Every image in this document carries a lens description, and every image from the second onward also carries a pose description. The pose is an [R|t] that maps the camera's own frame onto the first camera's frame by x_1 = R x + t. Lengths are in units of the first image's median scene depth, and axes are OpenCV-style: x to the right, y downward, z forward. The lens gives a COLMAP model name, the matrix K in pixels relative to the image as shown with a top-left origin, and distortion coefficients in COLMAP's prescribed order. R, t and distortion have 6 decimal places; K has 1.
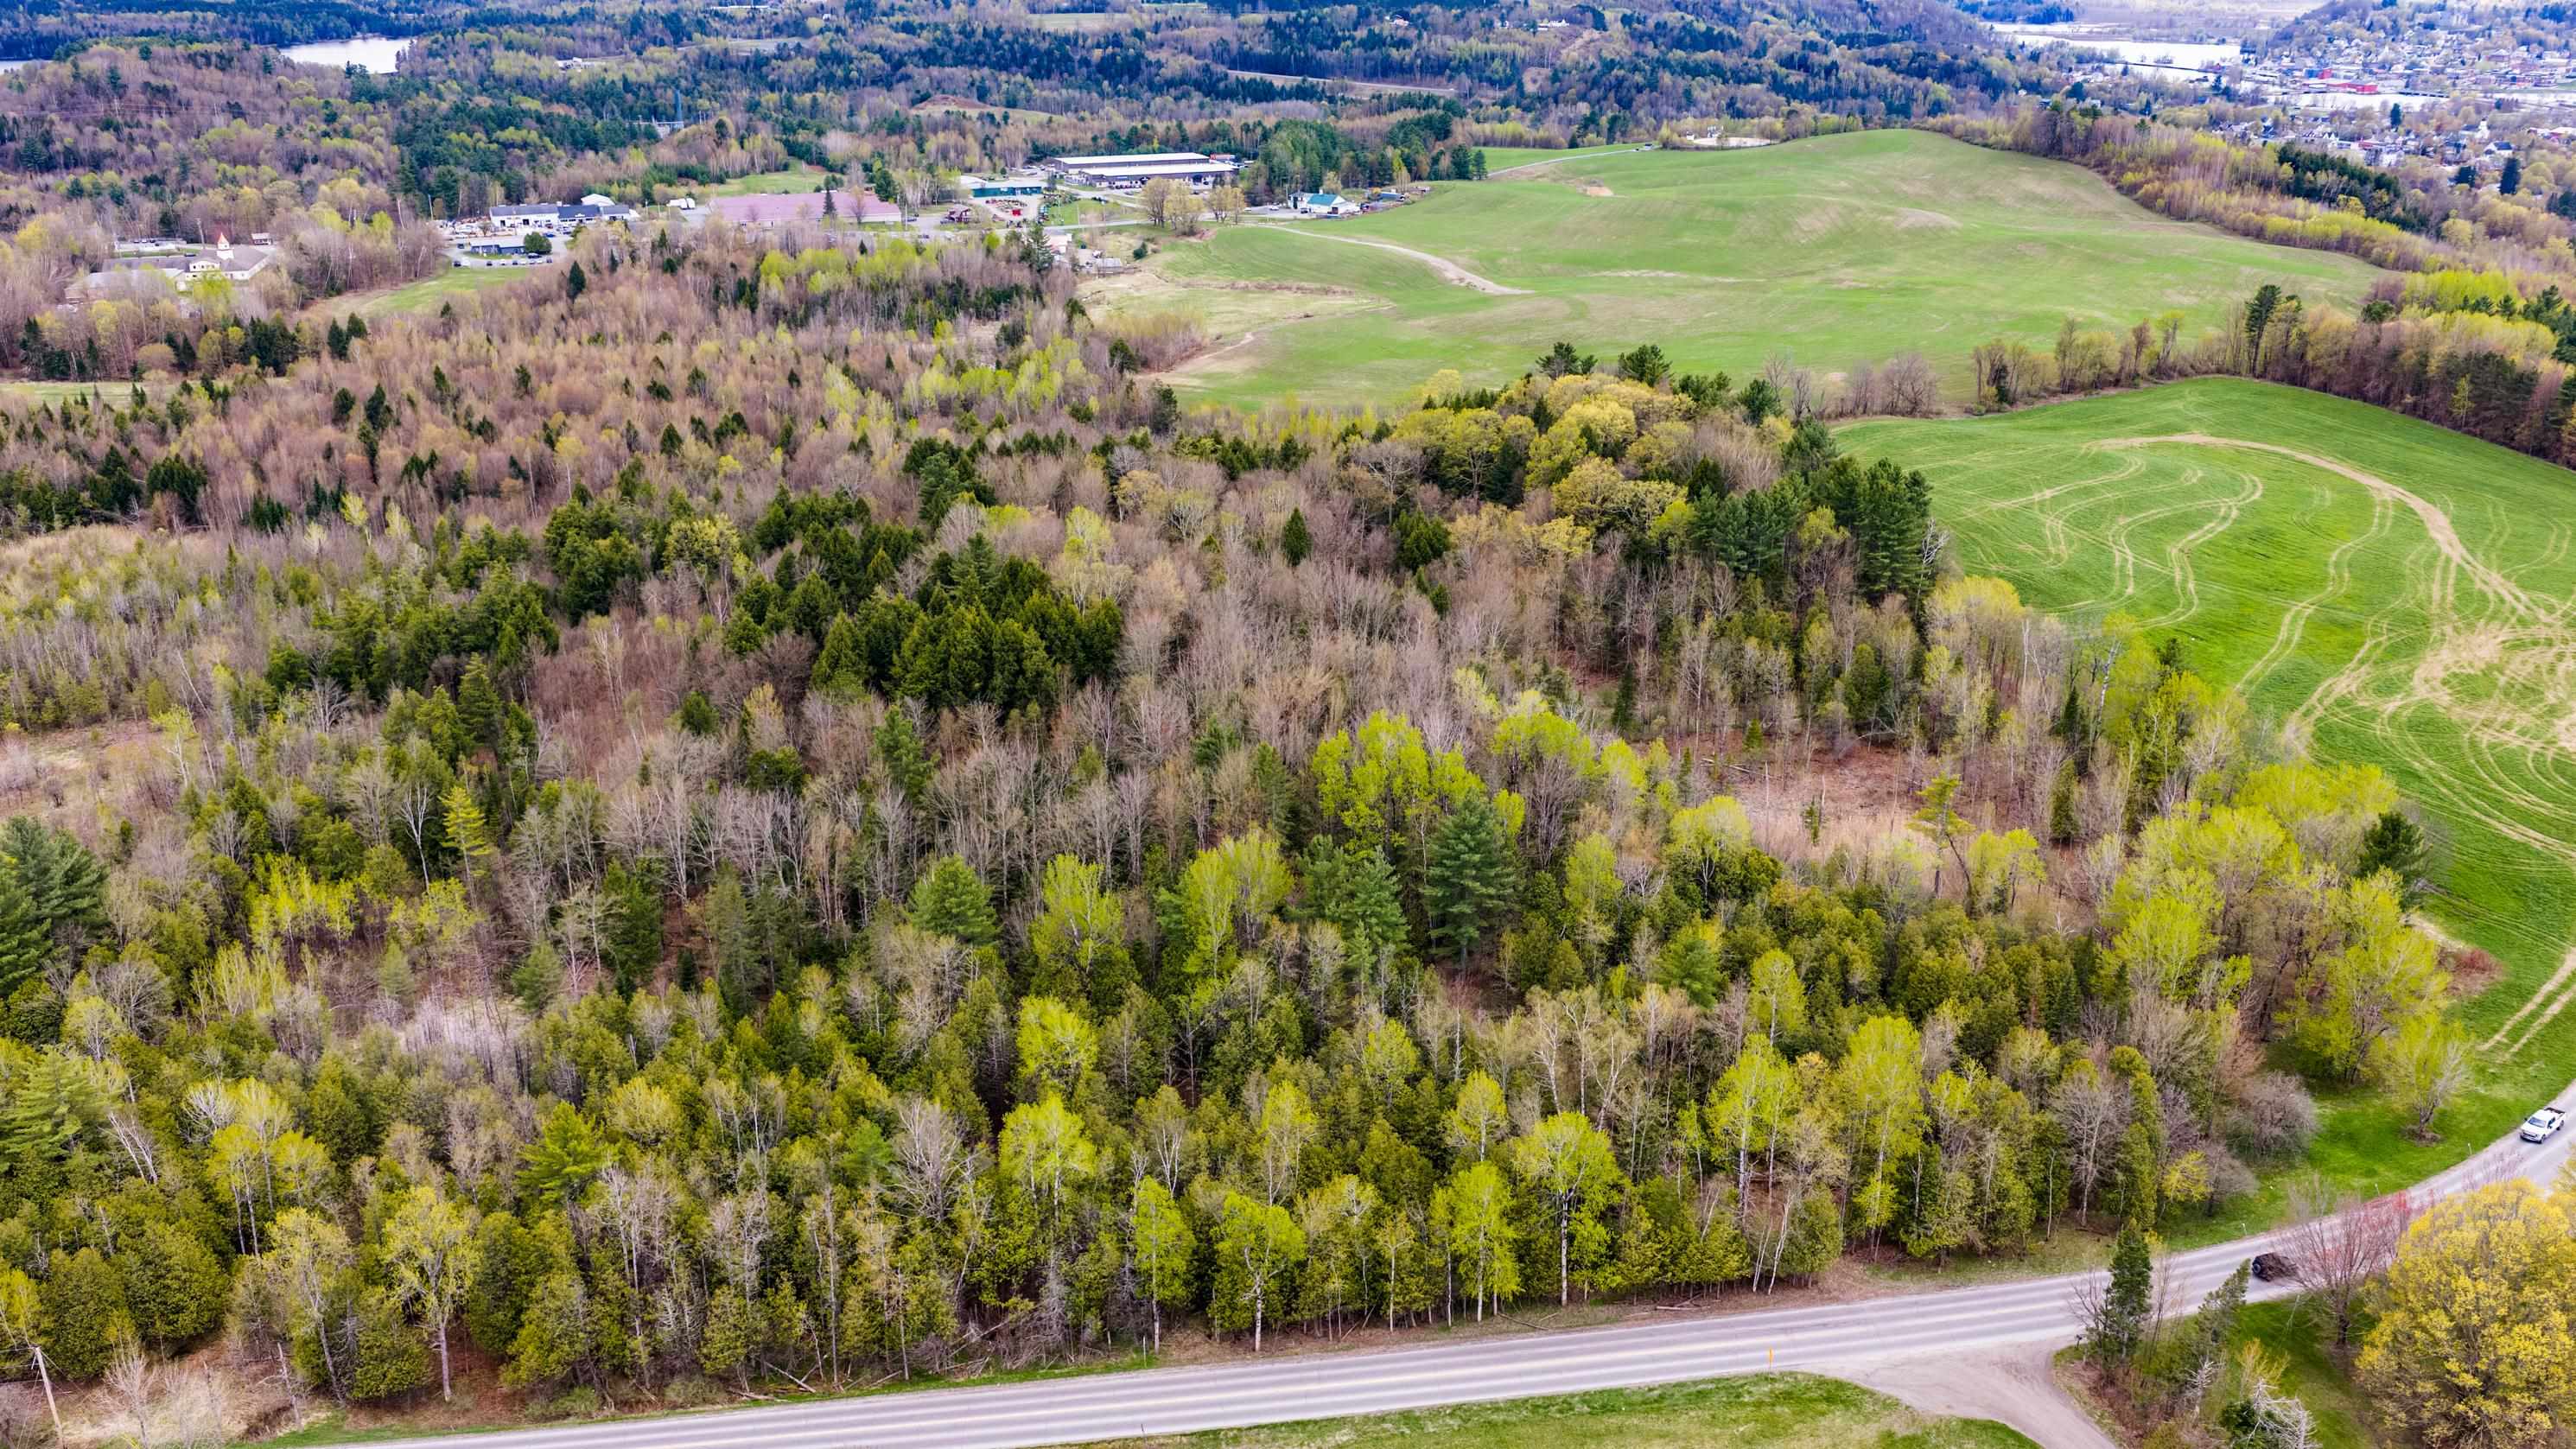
lens RADIAL K [[2110.9, 0, 1305.3], [0, 2110.9, 746.4], [0, 0, 1]] dist [0.022495, -0.052366]
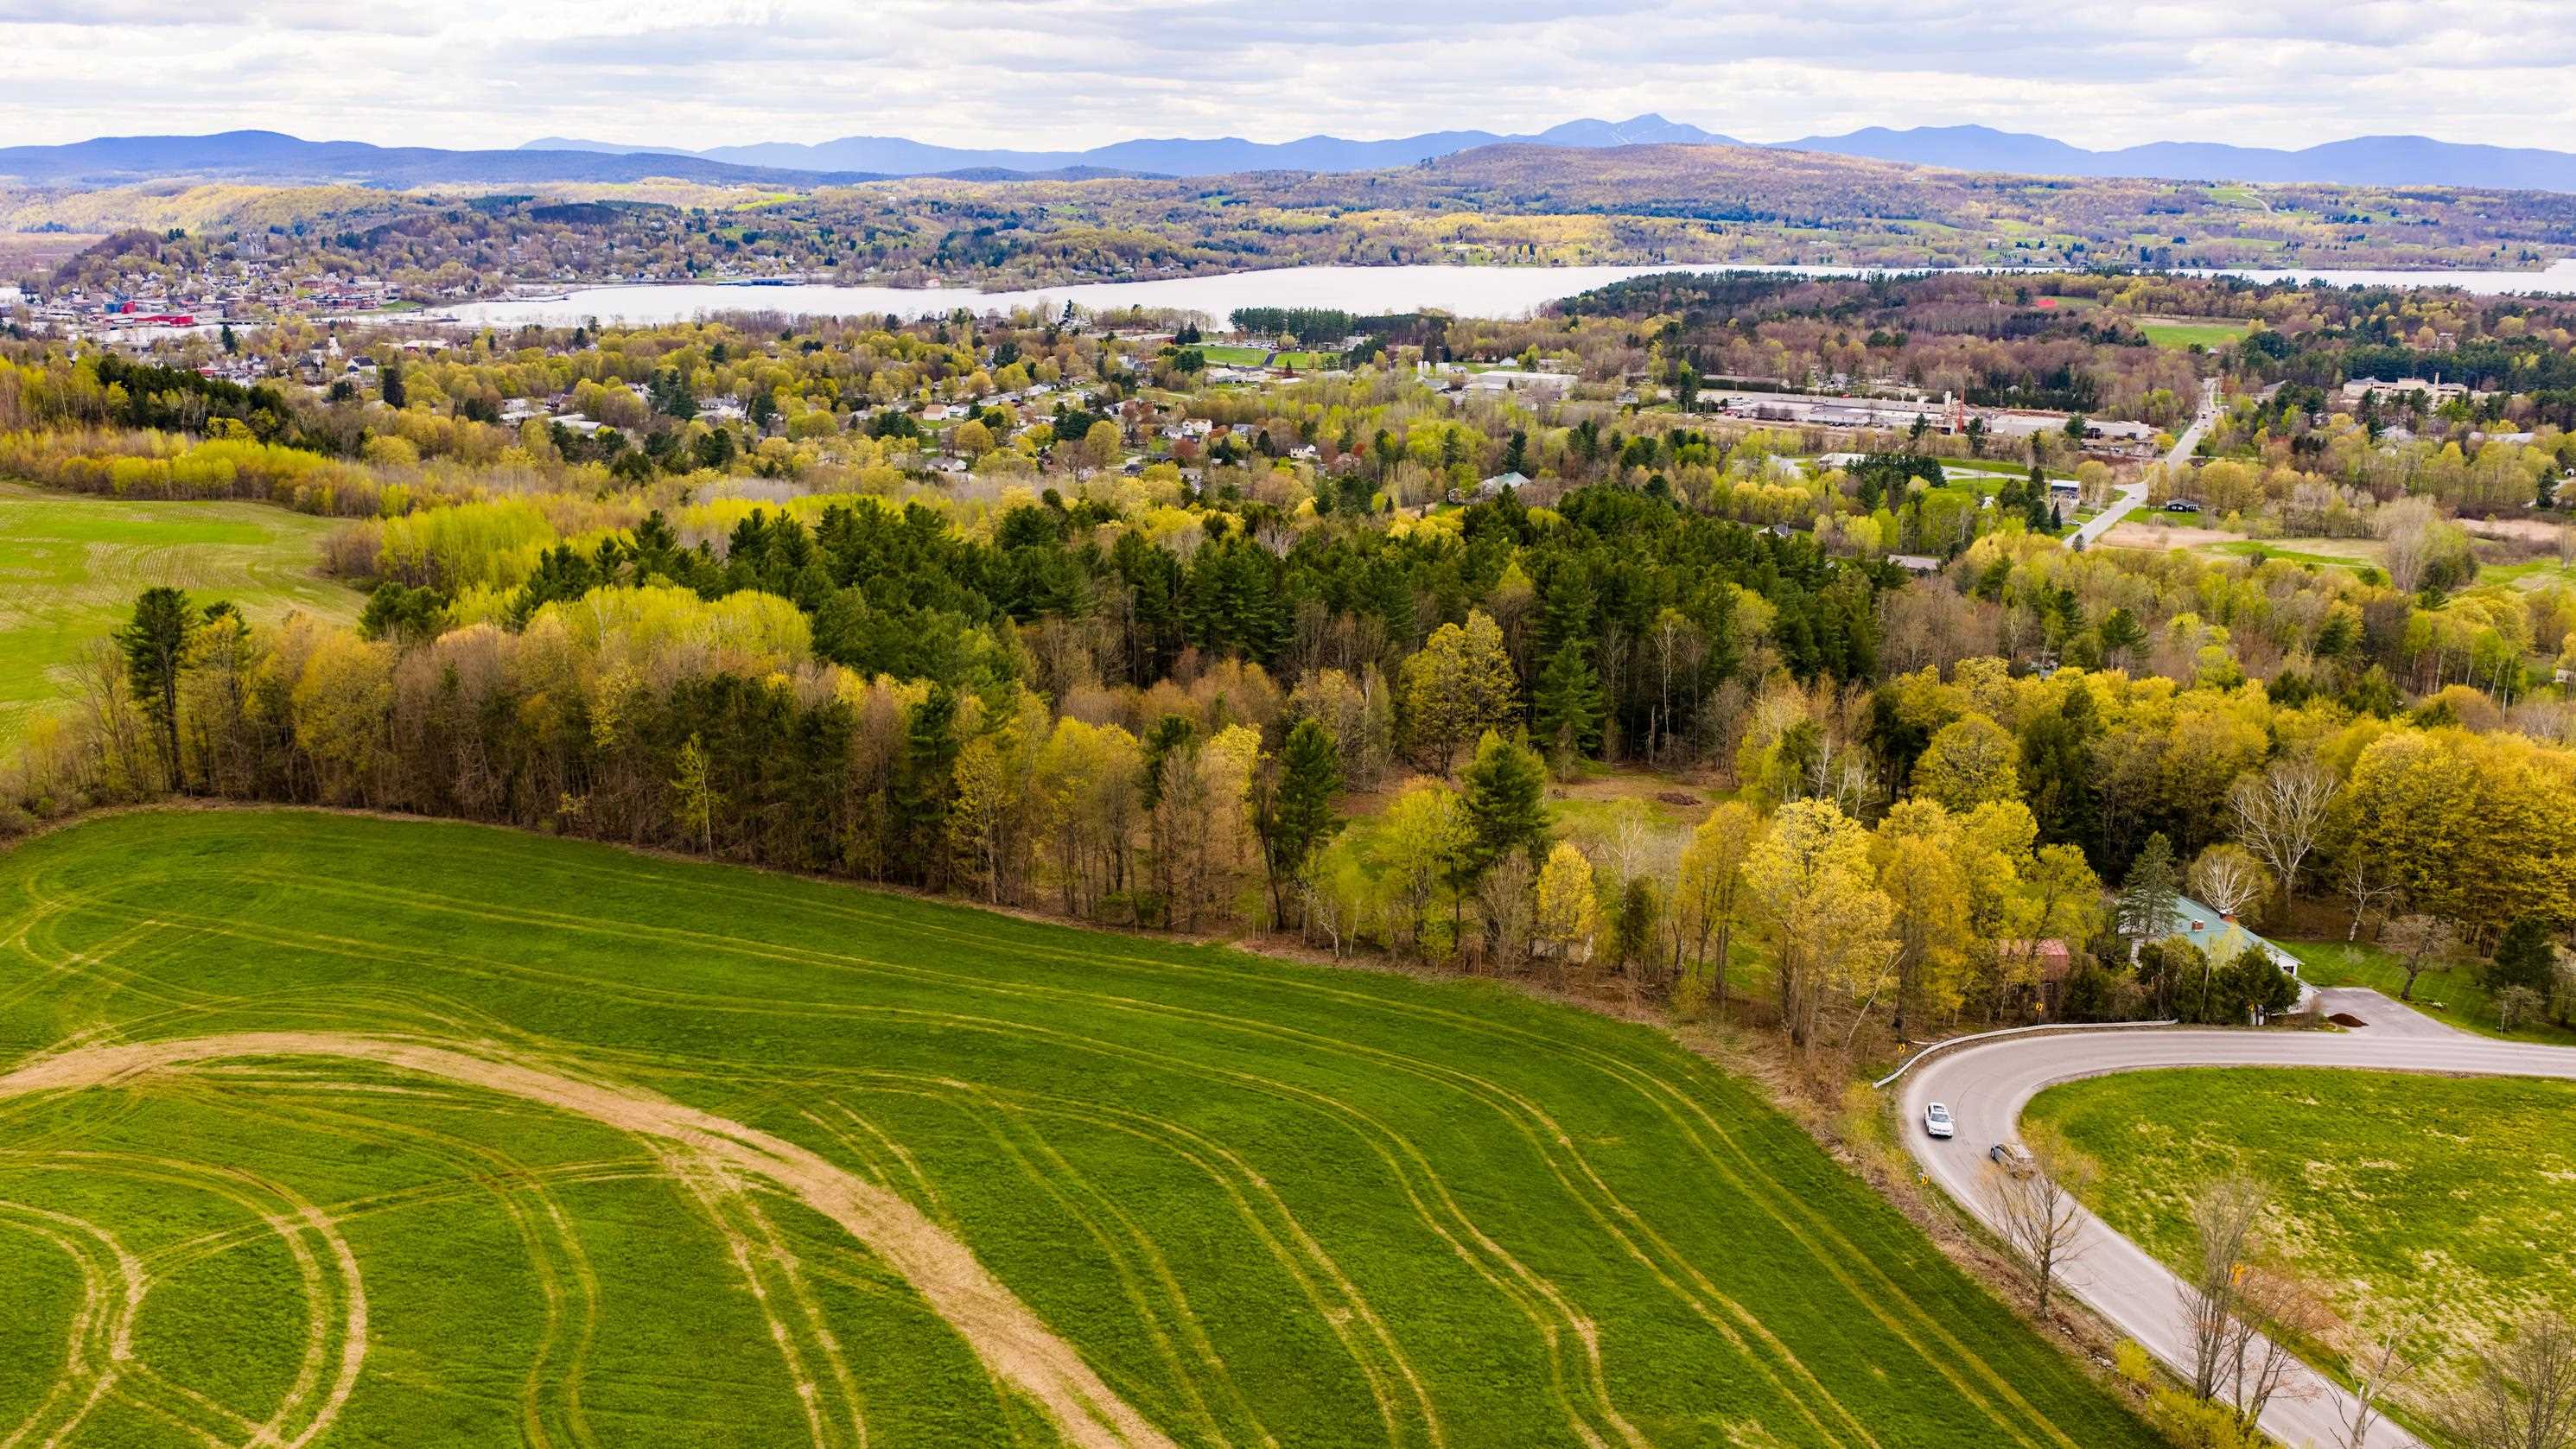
lens RADIAL K [[2110.9, 0, 1300.0], [0, 2110.9, 737.7], [0, 0, 1]] dist [0.022495, -0.052366]
pose [[0.596668, -0.202318, 0.776566, 0.142843], [0.290645, 0.956481, 0.025876, -0.074847], [-0.748006, 0.210265, 0.629505, 0.315957]]
